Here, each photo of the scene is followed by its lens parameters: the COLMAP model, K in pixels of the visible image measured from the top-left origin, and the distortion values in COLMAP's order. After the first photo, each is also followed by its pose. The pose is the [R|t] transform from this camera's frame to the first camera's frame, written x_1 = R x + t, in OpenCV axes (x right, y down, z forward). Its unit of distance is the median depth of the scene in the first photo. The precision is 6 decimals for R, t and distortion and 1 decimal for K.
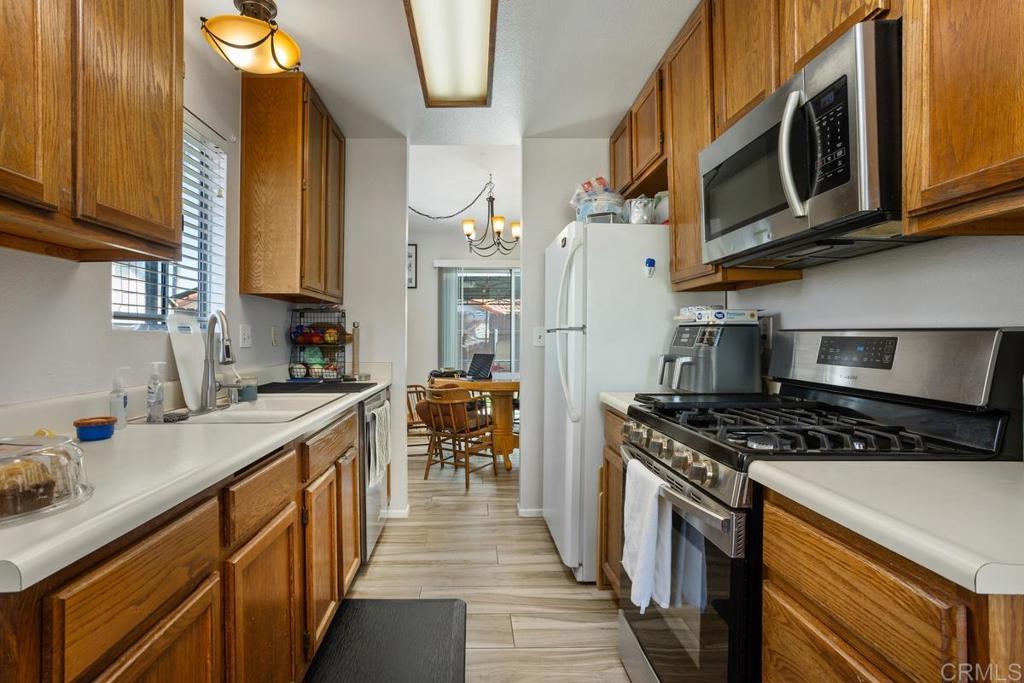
lens RADIAL K [[497.4, 0, 488.3], [0, 497.4, 349.0], [0, 0, 1]] dist [-0.041098, 0.018309]
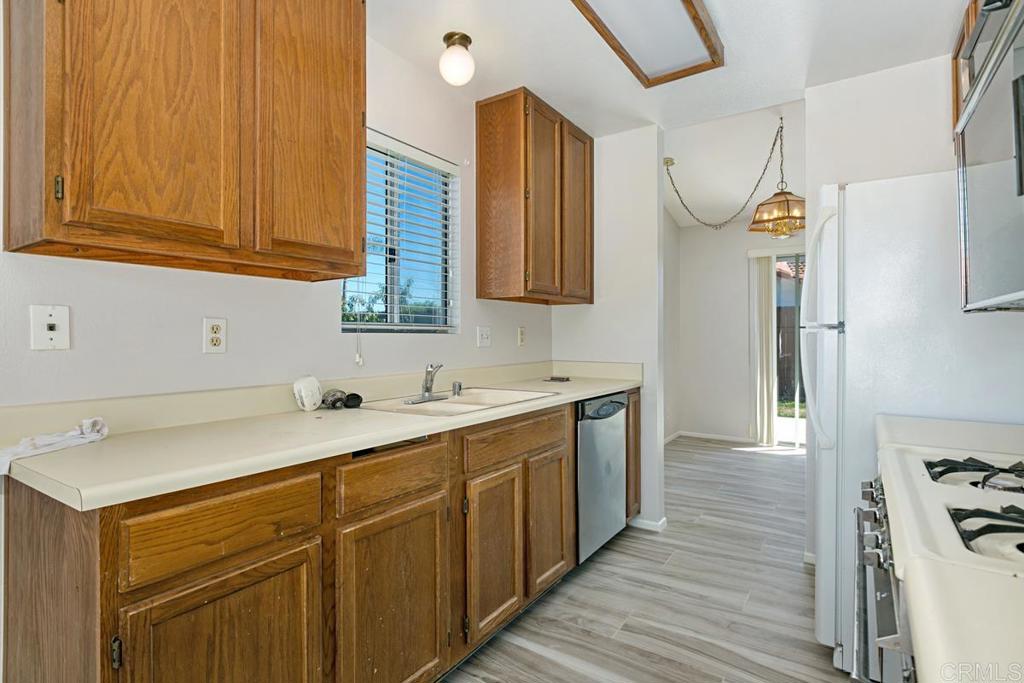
lens RADIAL K [[502.9, 0, 516.8], [0, 502.9, 340.2], [0, 0, 1]] dist [0.000765, -0.002258]
pose [[0.825668, 0.002572, -0.564151, 0.219495], [-0.011403, 0.999861, -0.012131, -0.005326], [0.564041, 0.016449, 0.825583, 0.102859]]
